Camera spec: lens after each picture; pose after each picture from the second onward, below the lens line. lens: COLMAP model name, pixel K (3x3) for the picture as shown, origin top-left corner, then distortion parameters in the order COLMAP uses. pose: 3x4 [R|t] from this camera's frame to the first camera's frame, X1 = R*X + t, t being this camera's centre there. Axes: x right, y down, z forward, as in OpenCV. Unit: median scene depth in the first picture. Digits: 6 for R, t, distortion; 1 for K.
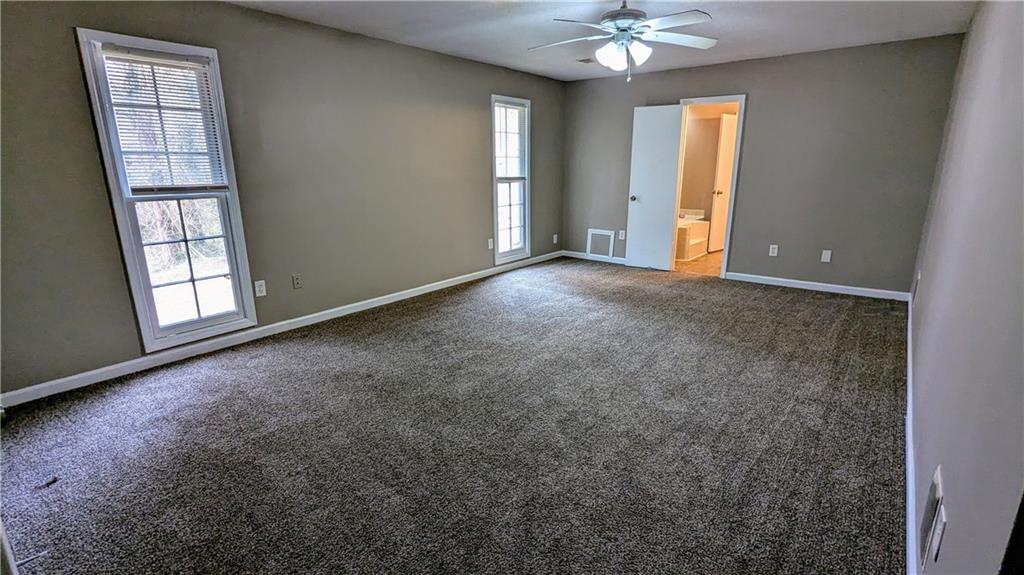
lens RADIAL K [[482.1, 0, 515.3], [0, 482.1, 292.9], [0, 0, 1]] dist [0.000966, -0.000291]
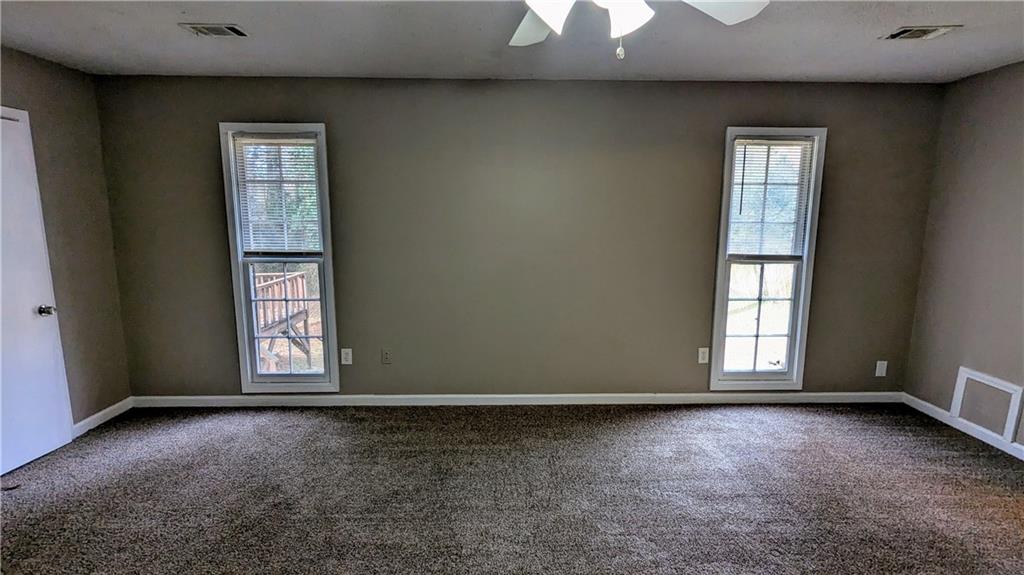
lens RADIAL K [[482.1, 0, 515.3], [0, 482.1, 292.9], [0, 0, 1]] dist [0.000966, -0.000291]
pose [[0.639101, 0.128547, -0.758304, 0.255936], [-0.205771, 0.978571, -0.007538, -0.123563], [0.741086, 0.160854, 0.651857, 0.375448]]
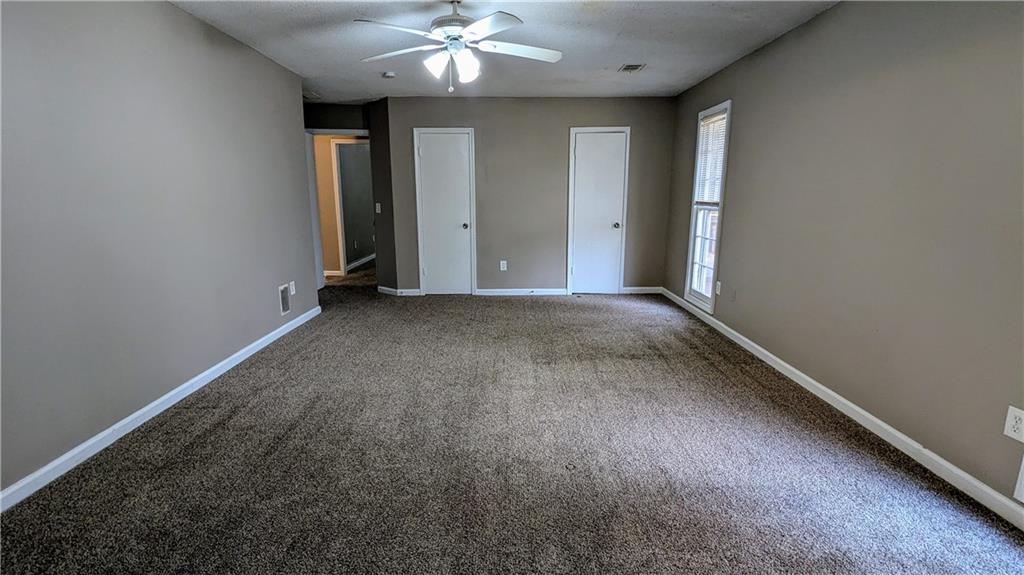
lens RADIAL K [[482.1, 0, 515.3], [0, 482.1, 292.9], [0, 0, 1]] dist [0.000966, -0.000291]
pose [[-0.755096, 0.149318, -0.638384, 0.407600], [-0.159458, 0.902652, 0.399741, -0.256036], [0.635927, 0.403638, -0.657779, 0.939299]]
